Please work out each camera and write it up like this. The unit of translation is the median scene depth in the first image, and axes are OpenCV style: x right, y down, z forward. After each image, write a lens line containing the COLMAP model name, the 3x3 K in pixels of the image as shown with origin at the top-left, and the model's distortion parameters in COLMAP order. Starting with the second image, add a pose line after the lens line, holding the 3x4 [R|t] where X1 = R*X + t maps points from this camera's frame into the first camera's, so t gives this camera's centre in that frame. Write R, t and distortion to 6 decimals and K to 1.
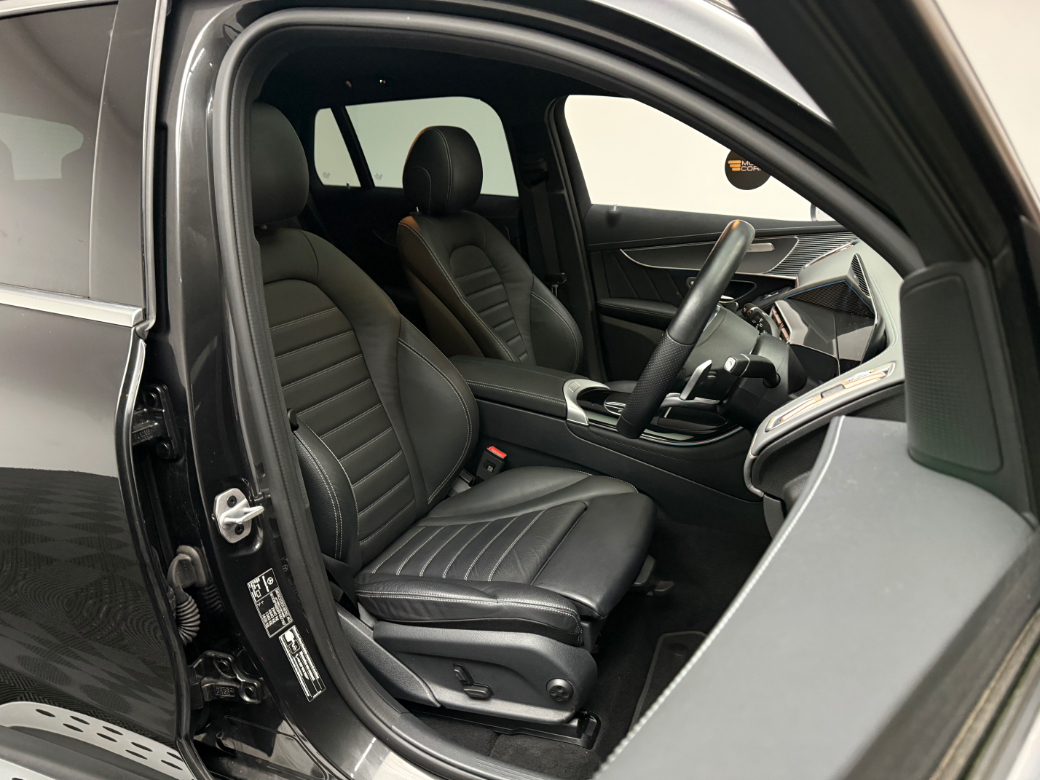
lens RADIAL K [[782.6, 0, 523.1], [0, 782.6, 389.0], [0, 0, 1]] dist [0.212663, -0.389433]
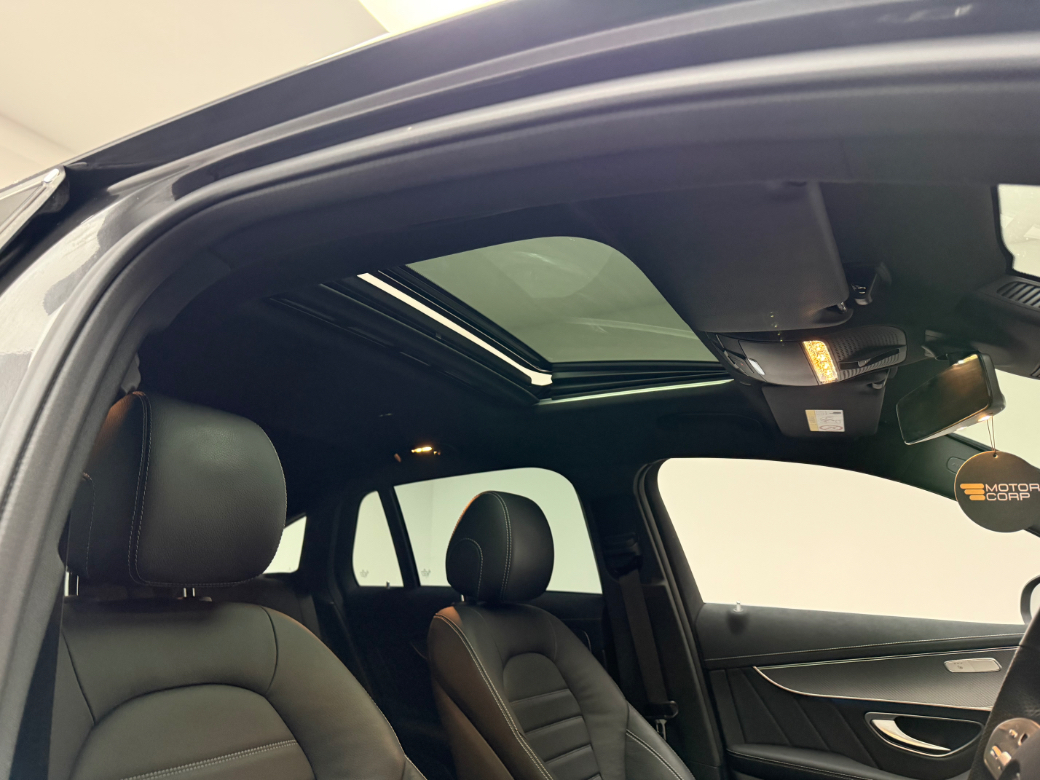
lens RADIAL K [[782.6, 0, 523.1], [0, 782.6, 389.0], [0, 0, 1]] dist [0.212663, -0.389433]
pose [[0.995473, -0.020258, -0.092859, -0.007028], [-0.031070, 0.853976, -0.519384, -0.014563], [0.089821, 0.519918, 0.849480, 0.265997]]
